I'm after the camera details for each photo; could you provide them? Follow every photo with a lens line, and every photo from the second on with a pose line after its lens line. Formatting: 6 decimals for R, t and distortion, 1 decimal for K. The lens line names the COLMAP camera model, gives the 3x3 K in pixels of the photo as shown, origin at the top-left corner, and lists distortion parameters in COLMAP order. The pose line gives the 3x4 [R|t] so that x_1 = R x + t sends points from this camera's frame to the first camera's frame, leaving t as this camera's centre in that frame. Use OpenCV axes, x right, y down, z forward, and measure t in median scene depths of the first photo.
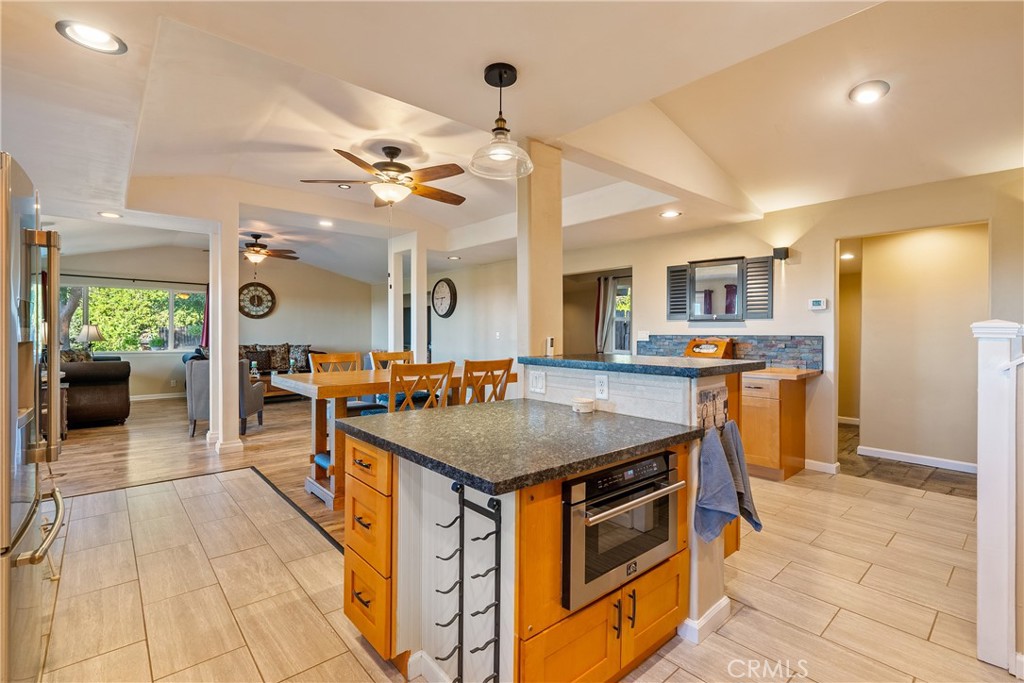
lens RADIAL K [[465.5, 0, 510.2], [0, 465.5, 334.6], [0, 0, 1]] dist [-0.004617, 0.001794]
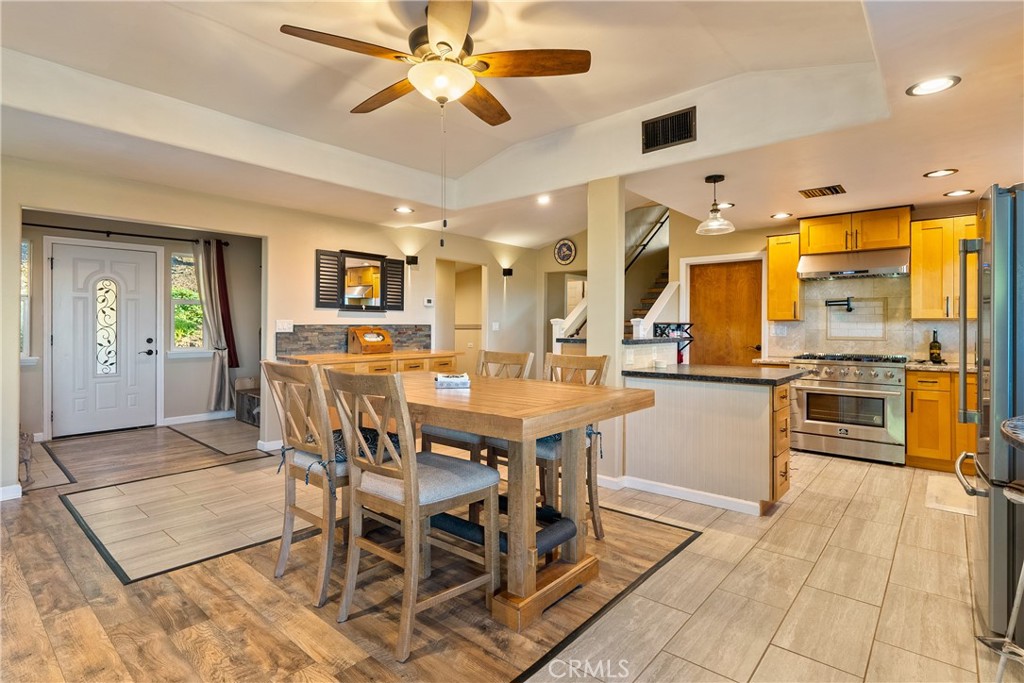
lens RADIAL K [[511.6, 0, 507.1], [0, 511.6, 326.1], [0, 0, 1]] dist [0.001302, 0.000590]
pose [[-0.137876, -0.005711, 0.990433, -0.672881], [0.001611, 0.999981, 0.005990, -0.001789], [-0.990448, 0.002421, -0.137864, 0.742713]]
